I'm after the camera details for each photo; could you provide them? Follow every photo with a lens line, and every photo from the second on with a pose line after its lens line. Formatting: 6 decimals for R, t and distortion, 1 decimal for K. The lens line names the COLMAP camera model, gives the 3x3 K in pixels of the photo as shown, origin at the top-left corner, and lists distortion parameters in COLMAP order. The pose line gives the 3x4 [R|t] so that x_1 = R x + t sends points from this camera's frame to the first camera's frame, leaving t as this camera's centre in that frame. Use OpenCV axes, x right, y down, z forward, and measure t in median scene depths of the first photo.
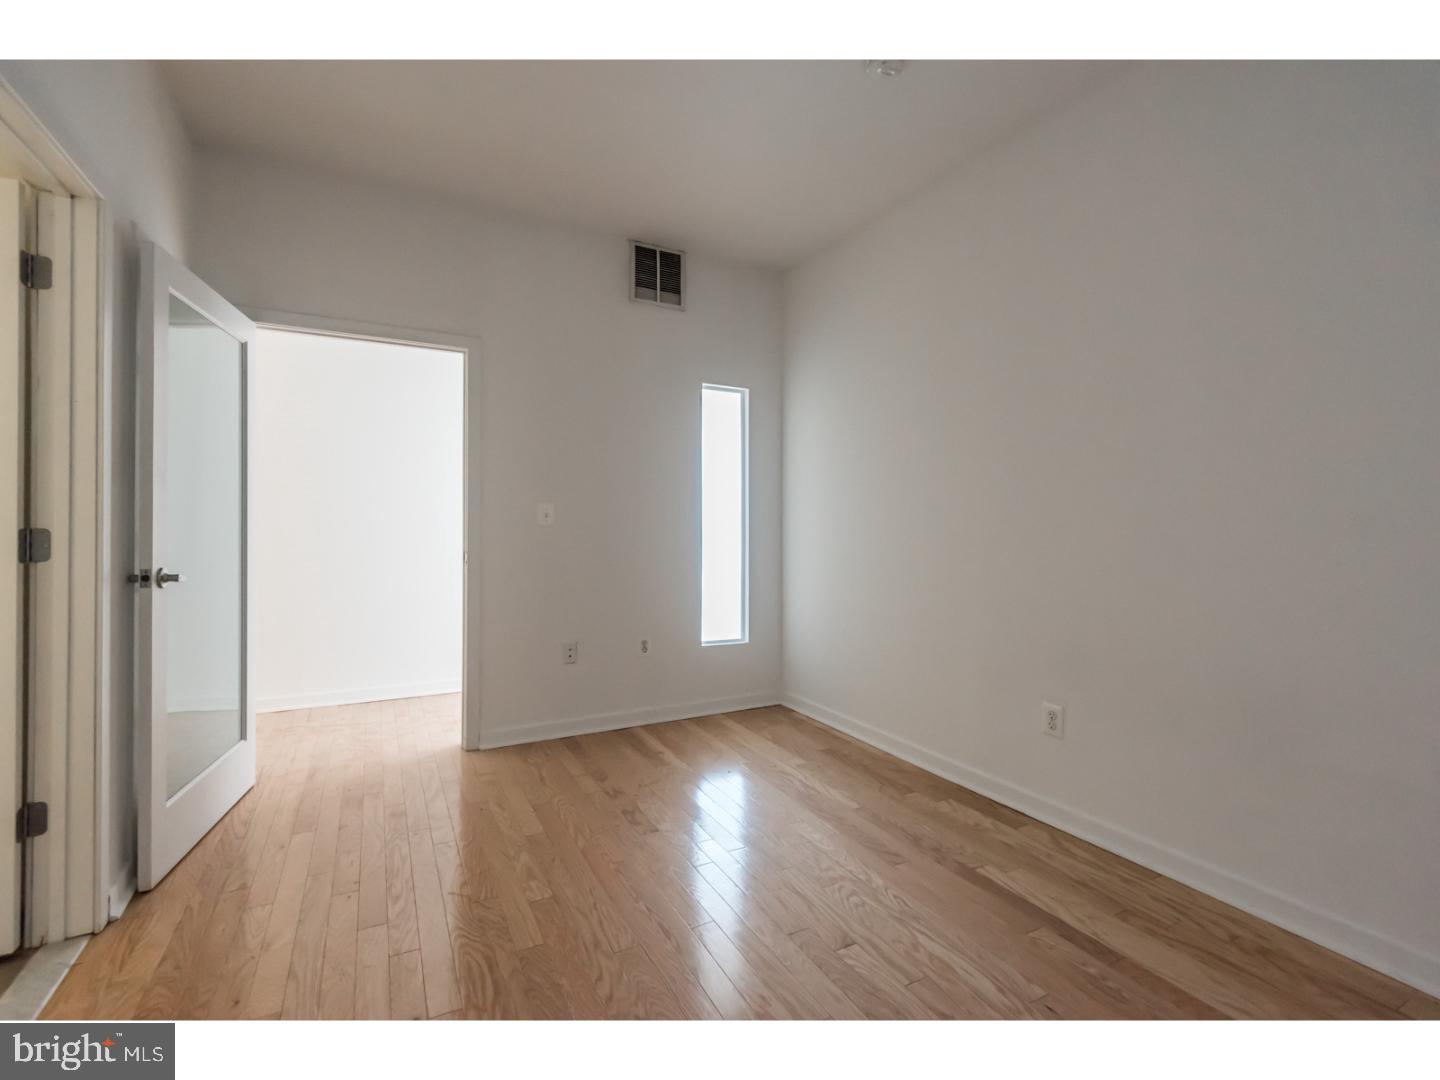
lens RADIAL K [[654.6, 0, 720.0], [0, 654.6, 540.0], [0, 0, 1]] dist [-0.000021, -0.000019]
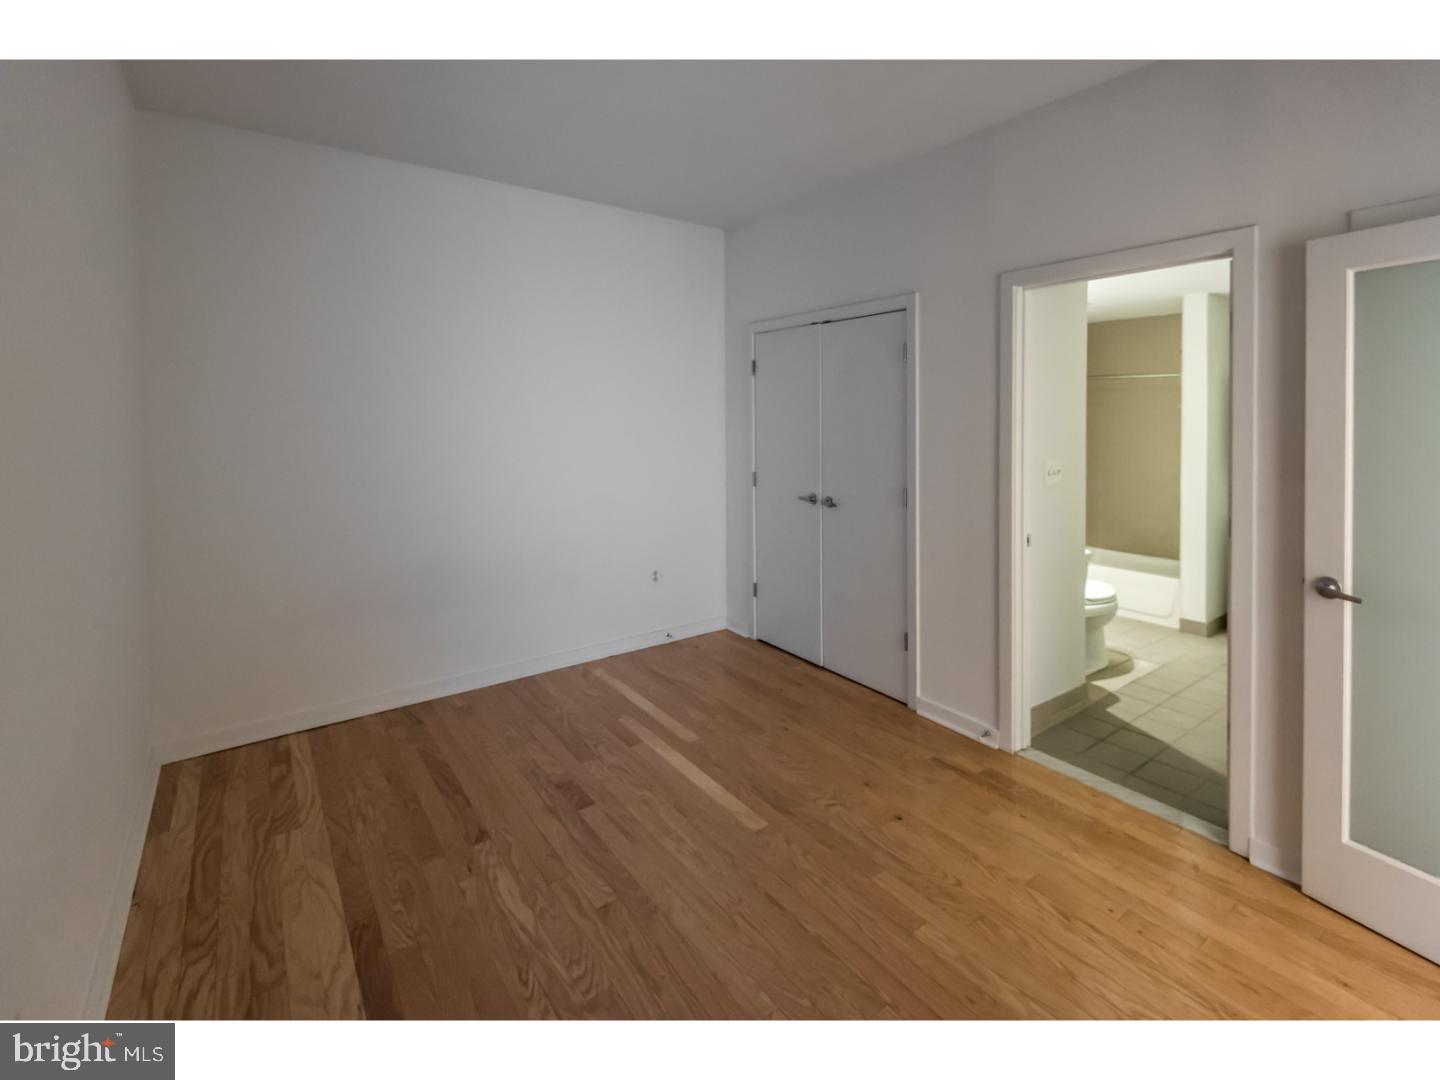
lens RADIAL K [[654.6, 0, 720.0], [0, 654.6, 540.0], [0, 0, 1]] dist [-0.000021, -0.000019]
pose [[-0.989268, 0.023508, -0.144210, 0.143375], [-0.005108, 0.980806, 0.194919, -0.192691], [0.146025, 0.193564, -0.970160, 1.922594]]
